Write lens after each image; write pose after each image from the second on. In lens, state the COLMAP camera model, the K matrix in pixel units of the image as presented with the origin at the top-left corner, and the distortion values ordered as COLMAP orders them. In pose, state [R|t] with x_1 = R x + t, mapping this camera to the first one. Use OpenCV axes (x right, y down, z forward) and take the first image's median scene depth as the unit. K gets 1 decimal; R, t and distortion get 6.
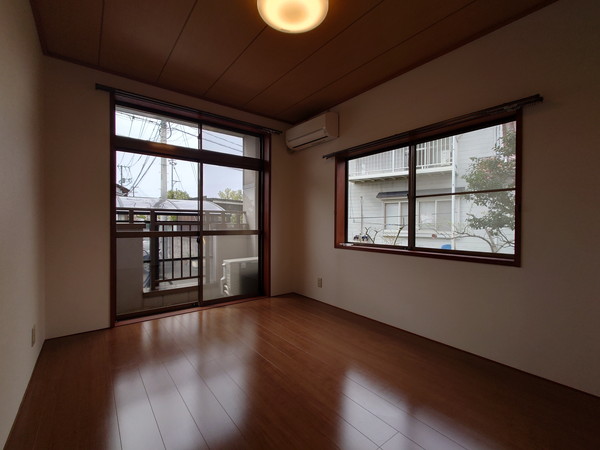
lens RADIAL K [[273.1, 0, 301.0], [0, 273.1, 221.8], [0, 0, 1]] dist [0.007806, 0.000829]
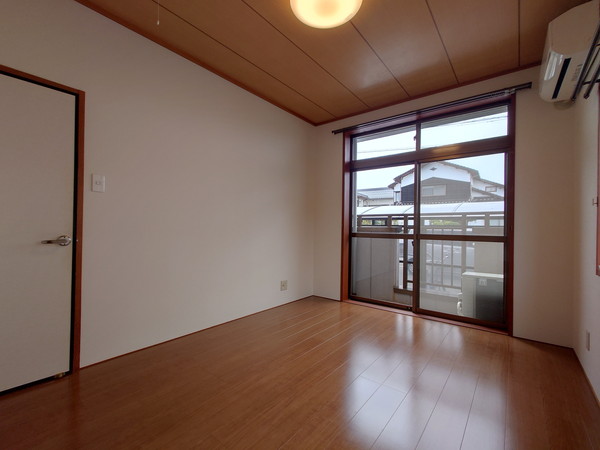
lens RADIAL K [[273.1, 0, 299.9], [0, 273.1, 227.4], [0, 0, 1]] dist [0.007806, 0.000829]
pose [[0.227335, -0.004722, -0.973805, 0.431518], [-0.003582, 0.999977, -0.005685, 0.014245], [0.973810, 0.004780, 0.227313, 0.342041]]
